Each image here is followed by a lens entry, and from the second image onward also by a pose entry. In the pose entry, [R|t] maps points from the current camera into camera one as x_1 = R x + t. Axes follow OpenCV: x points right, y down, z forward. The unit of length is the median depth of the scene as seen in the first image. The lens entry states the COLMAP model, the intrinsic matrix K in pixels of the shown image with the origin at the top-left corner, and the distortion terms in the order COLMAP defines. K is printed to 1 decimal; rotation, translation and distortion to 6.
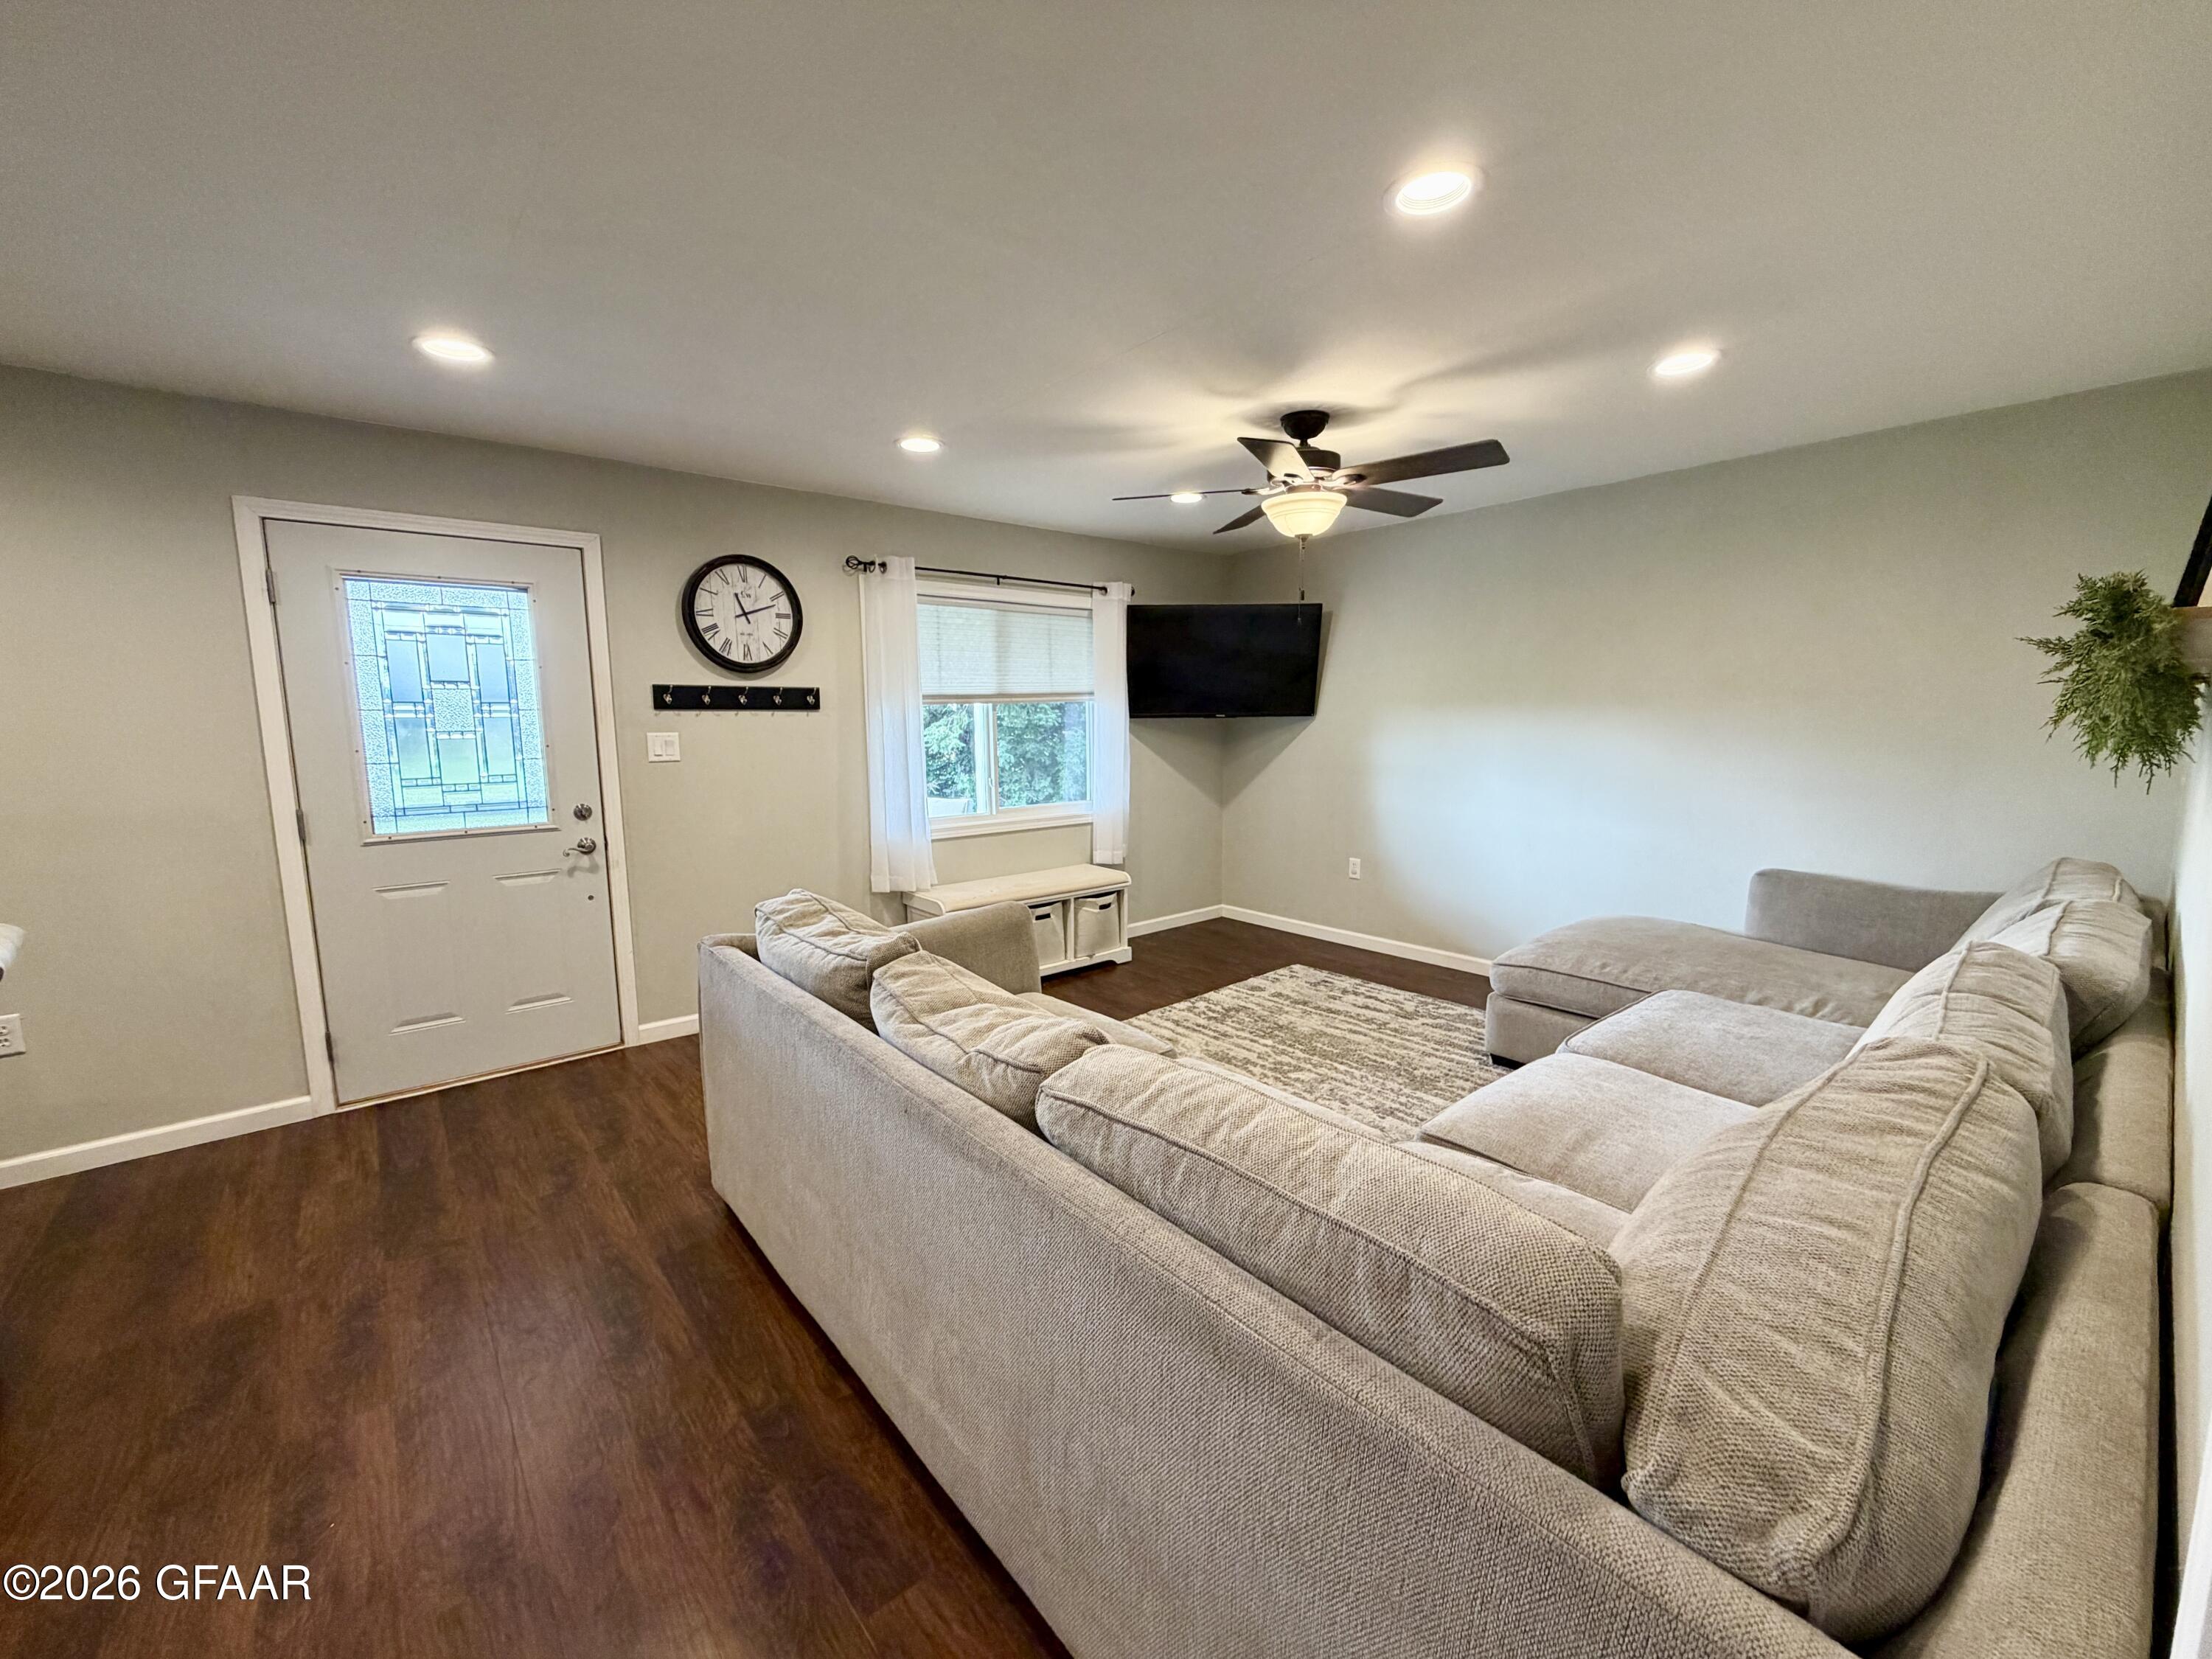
lens RADIAL K [[883.5, 0, 1101.5], [0, 883.5, 829.0], [0, 0, 1]] dist [0.000748, 0.000244]
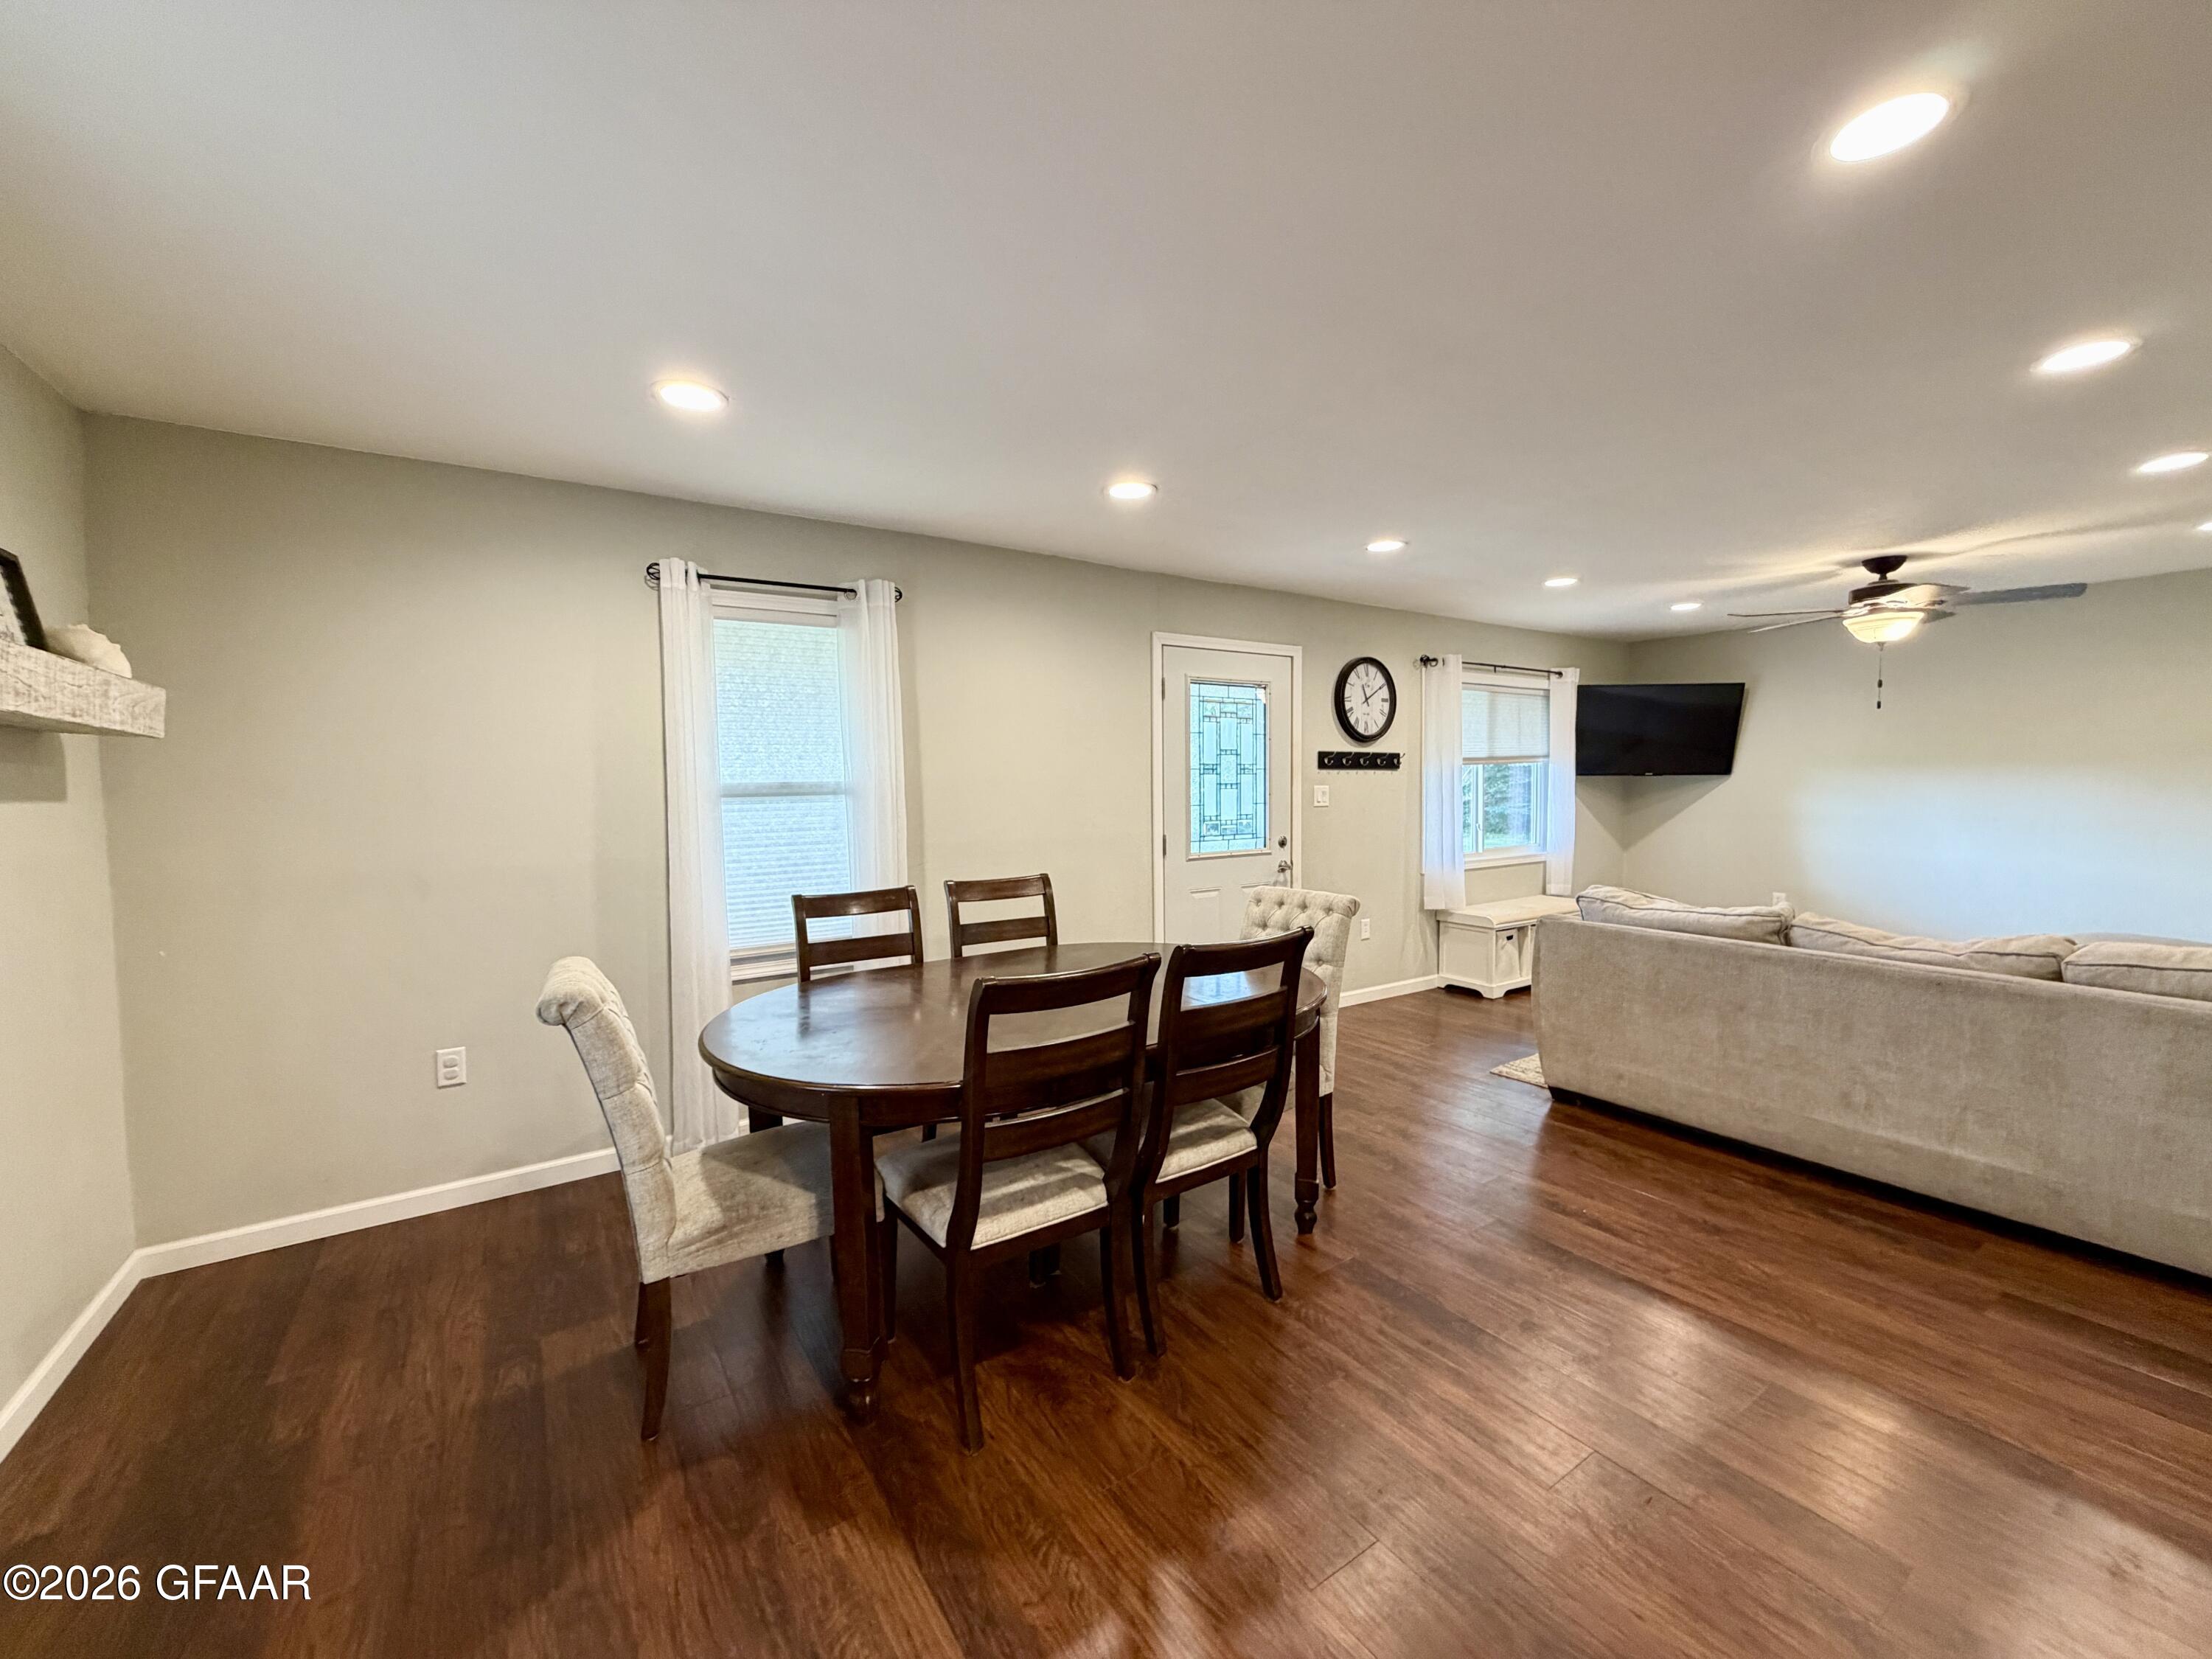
lens RADIAL K [[883.5, 0, 1101.5], [0, 883.5, 829.0], [0, 0, 1]] dist [0.000748, 0.000244]
pose [[0.994789, 0.001055, -0.101951, -0.592501], [-0.008669, 0.997200, -0.074270, 0.054354], [0.101588, 0.074767, 0.992013, -0.337442]]
